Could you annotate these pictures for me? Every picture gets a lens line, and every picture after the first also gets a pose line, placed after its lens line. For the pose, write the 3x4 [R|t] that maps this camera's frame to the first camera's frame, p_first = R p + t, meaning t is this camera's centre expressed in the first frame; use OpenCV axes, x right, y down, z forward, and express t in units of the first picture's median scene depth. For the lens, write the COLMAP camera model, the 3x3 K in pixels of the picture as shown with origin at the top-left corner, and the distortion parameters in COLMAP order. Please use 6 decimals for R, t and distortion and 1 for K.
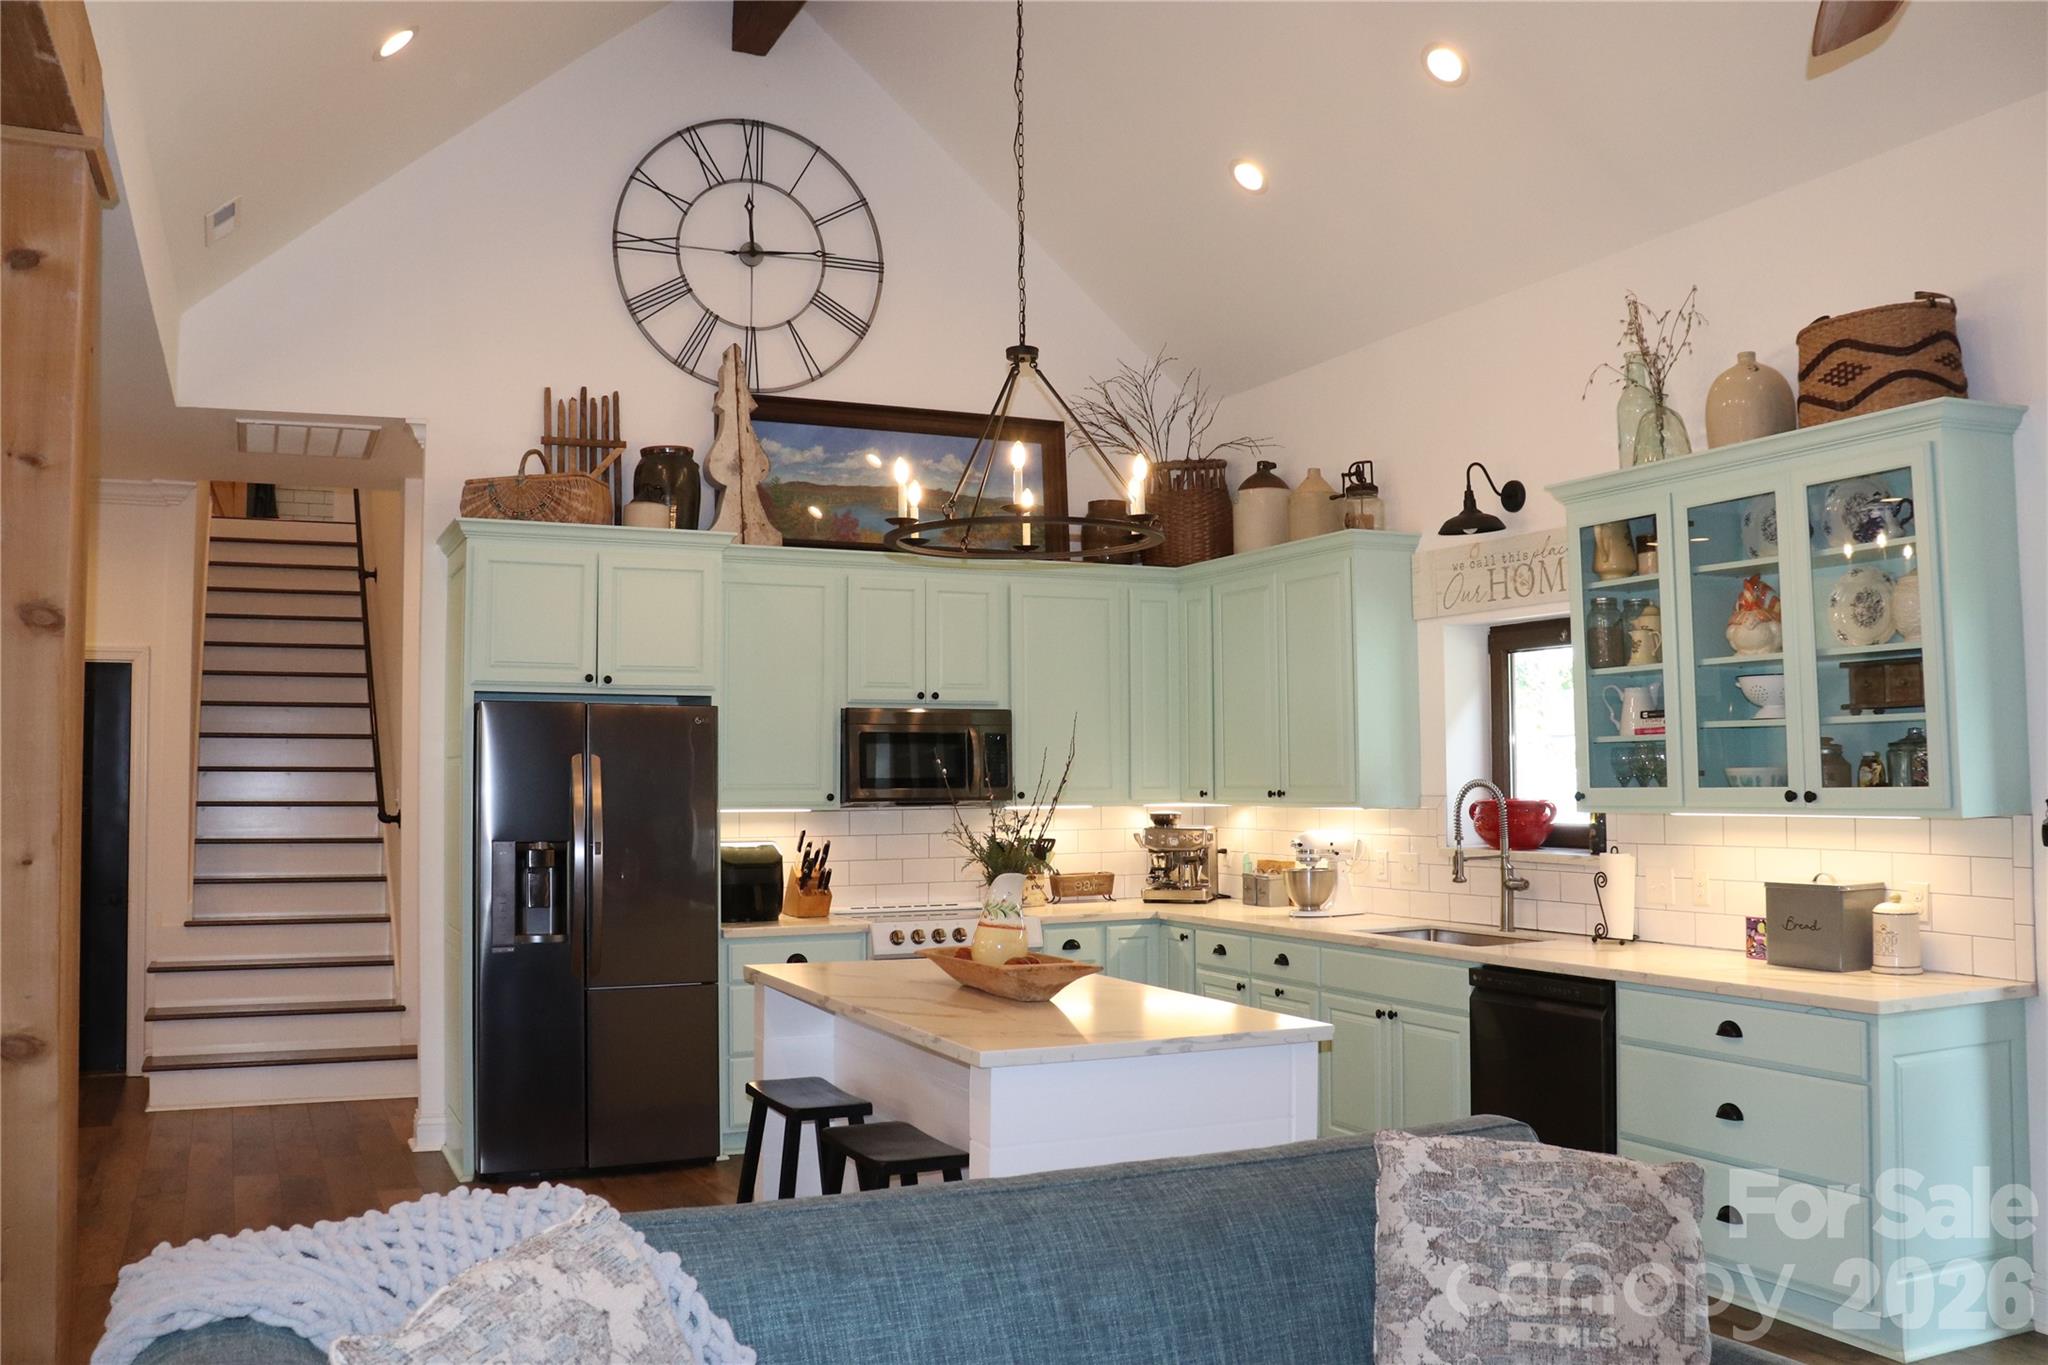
lens RADIAL K [[1693.9, 0, 1021.4], [0, 1693.9, 693.0], [0, 0, 1]] dist [-0.172986, 0.163222]
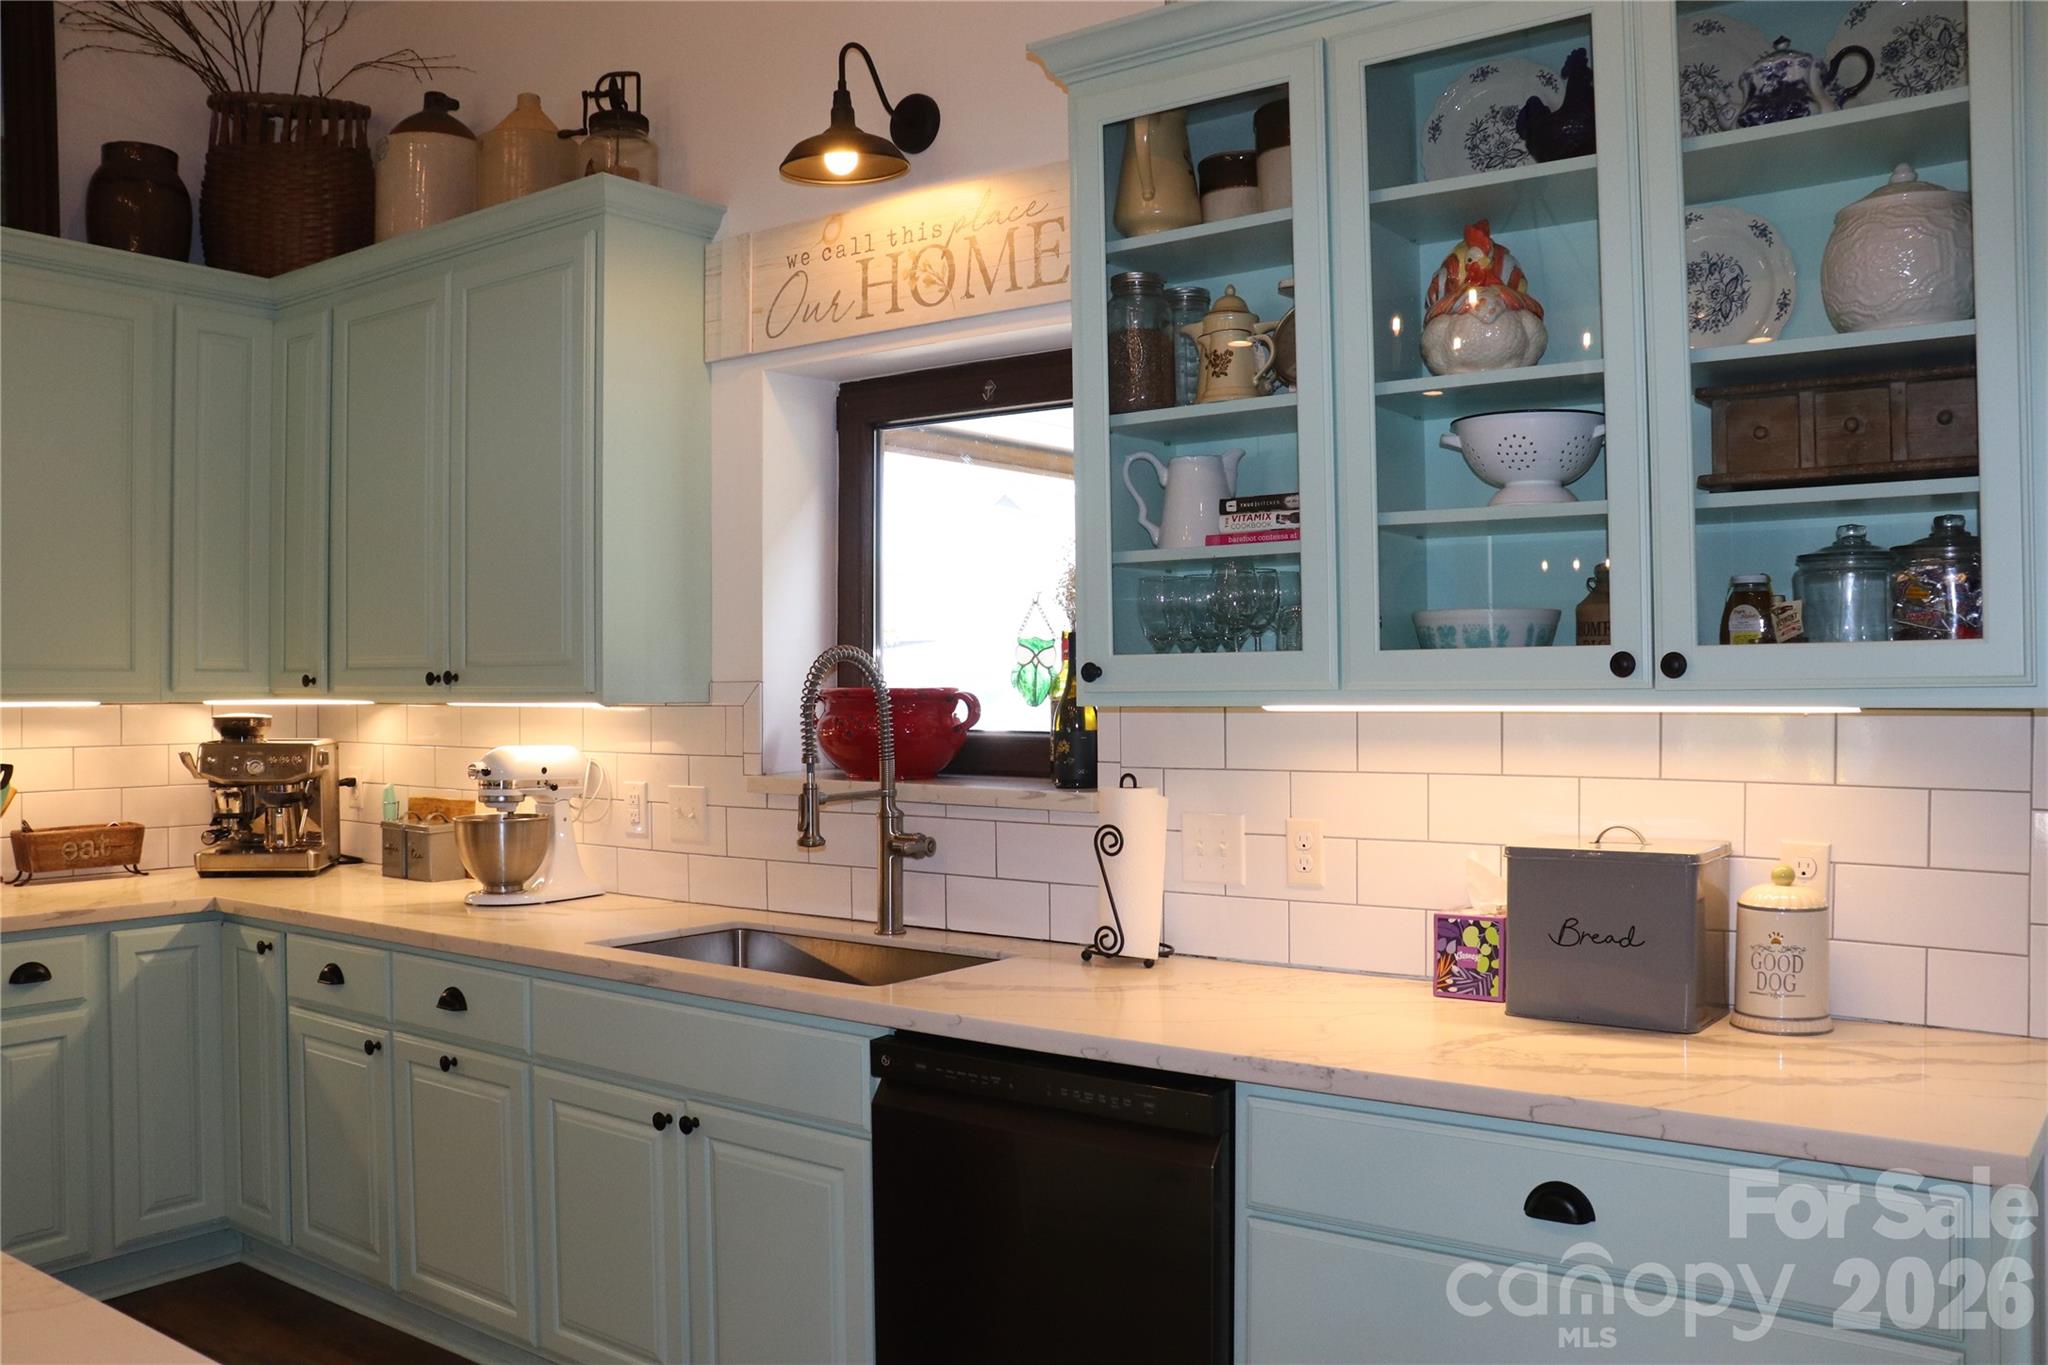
lens RADIAL K [[1693.9, 0, 1016.1], [0, 1693.9, 683.8], [0, 0, 1]] dist [-0.172986, 0.163222]
pose [[0.886821, 0.005818, 0.462077, 0.068201], [-0.026149, 0.998950, 0.037607, 0.036764], [-0.461373, -0.045434, 0.886042, 0.443344]]
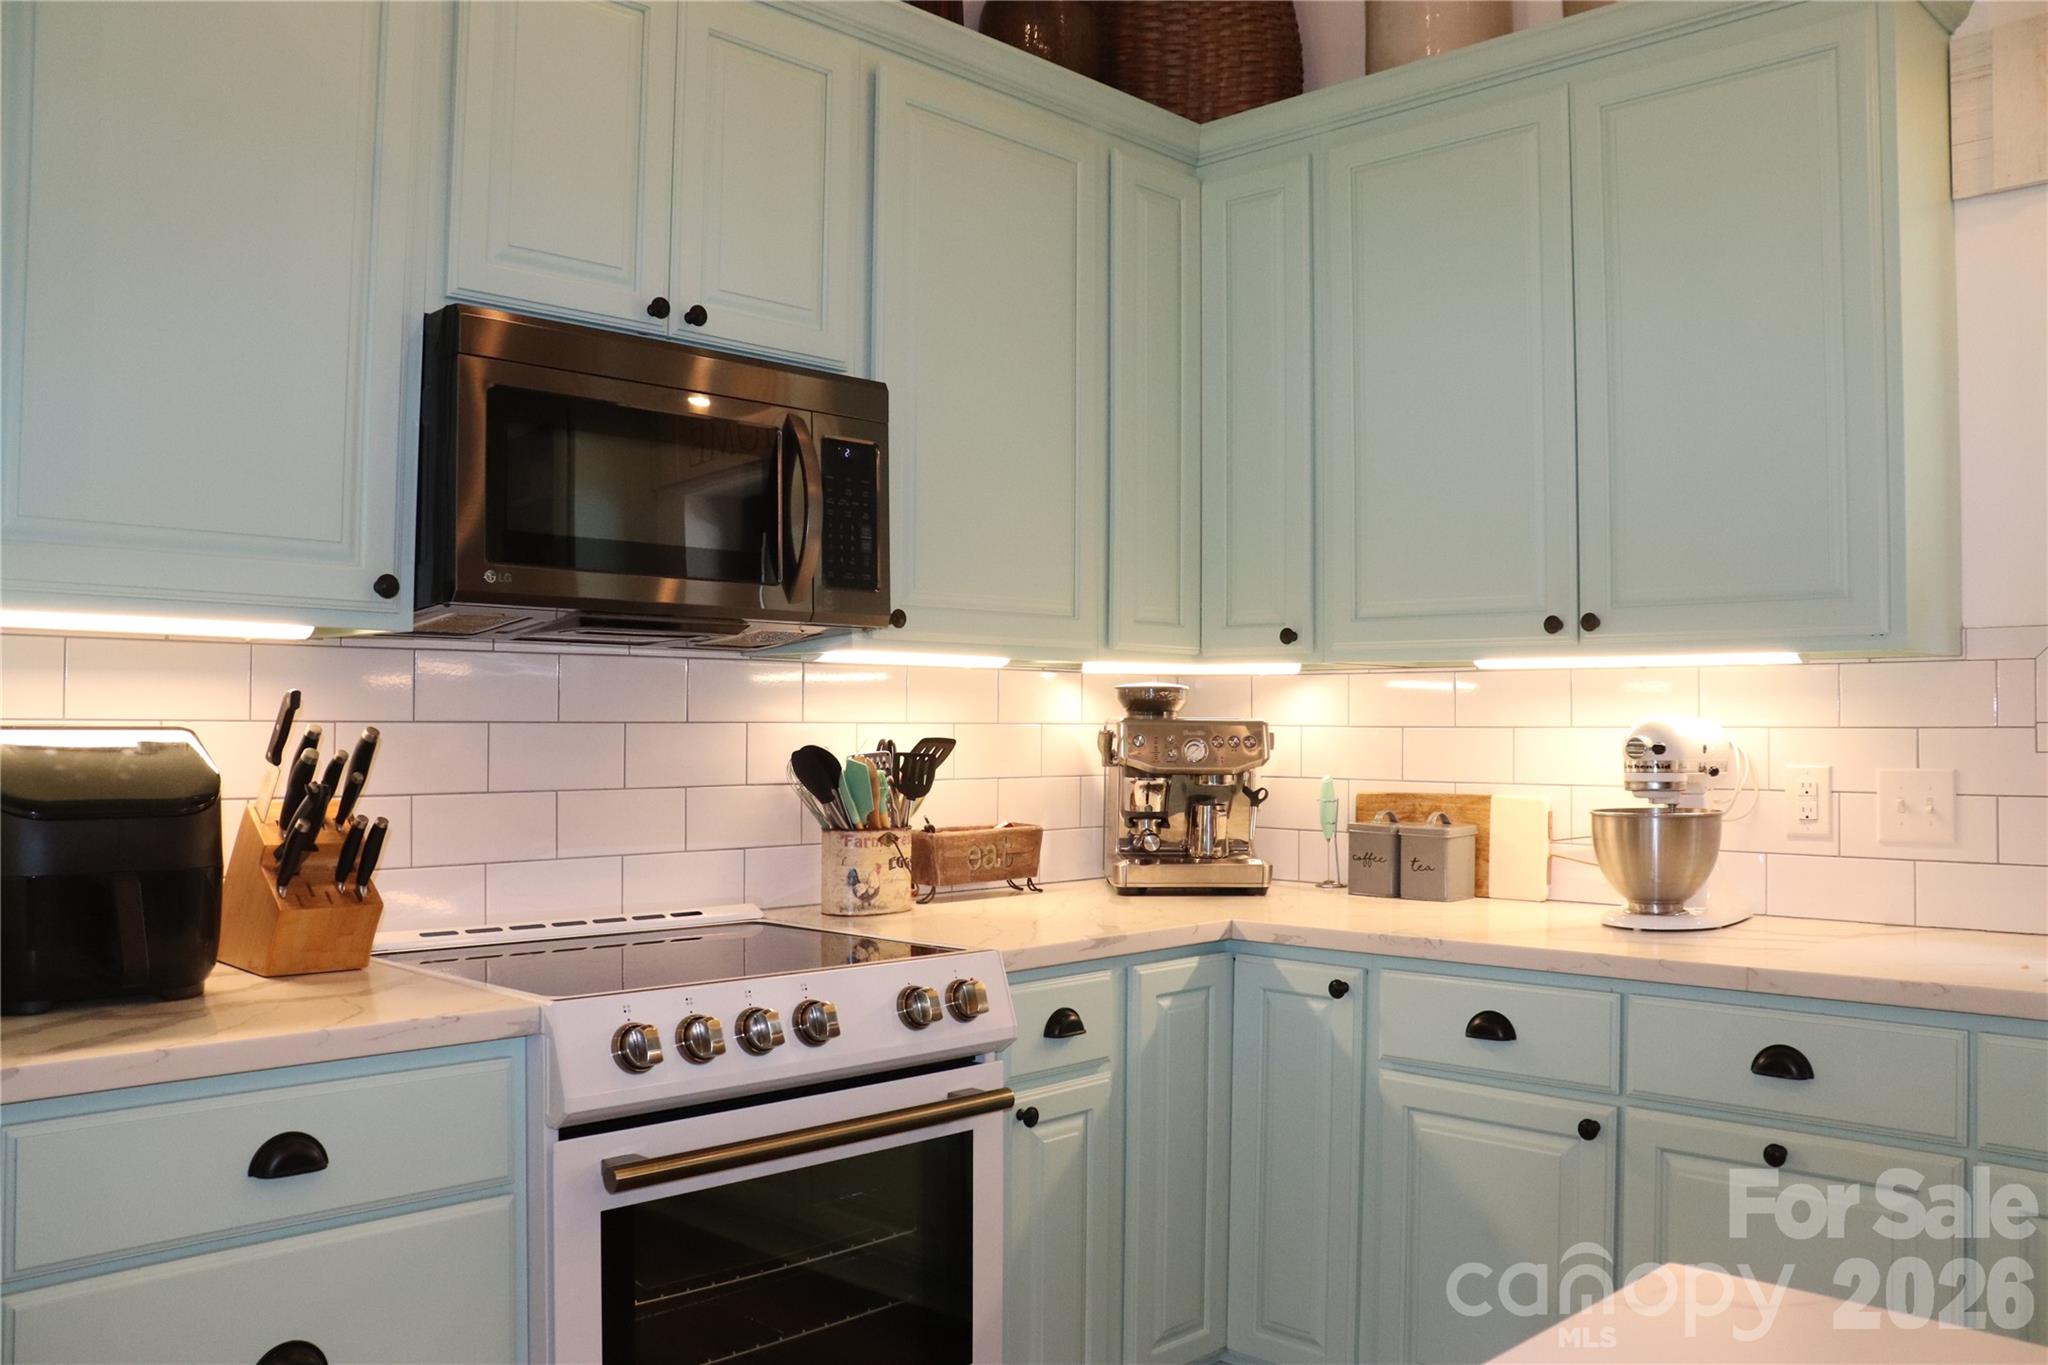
lens RADIAL K [[1693.9, 0, 1022.7], [0, 1693.9, 679.7], [0, 0, 1]] dist [-0.172986, 0.163222]
pose [[0.936523, 0.020776, 0.349991, -0.110107], [-0.028376, 0.999459, 0.016603, 0.070556], [-0.349457, -0.025480, 0.936606, 0.677015]]
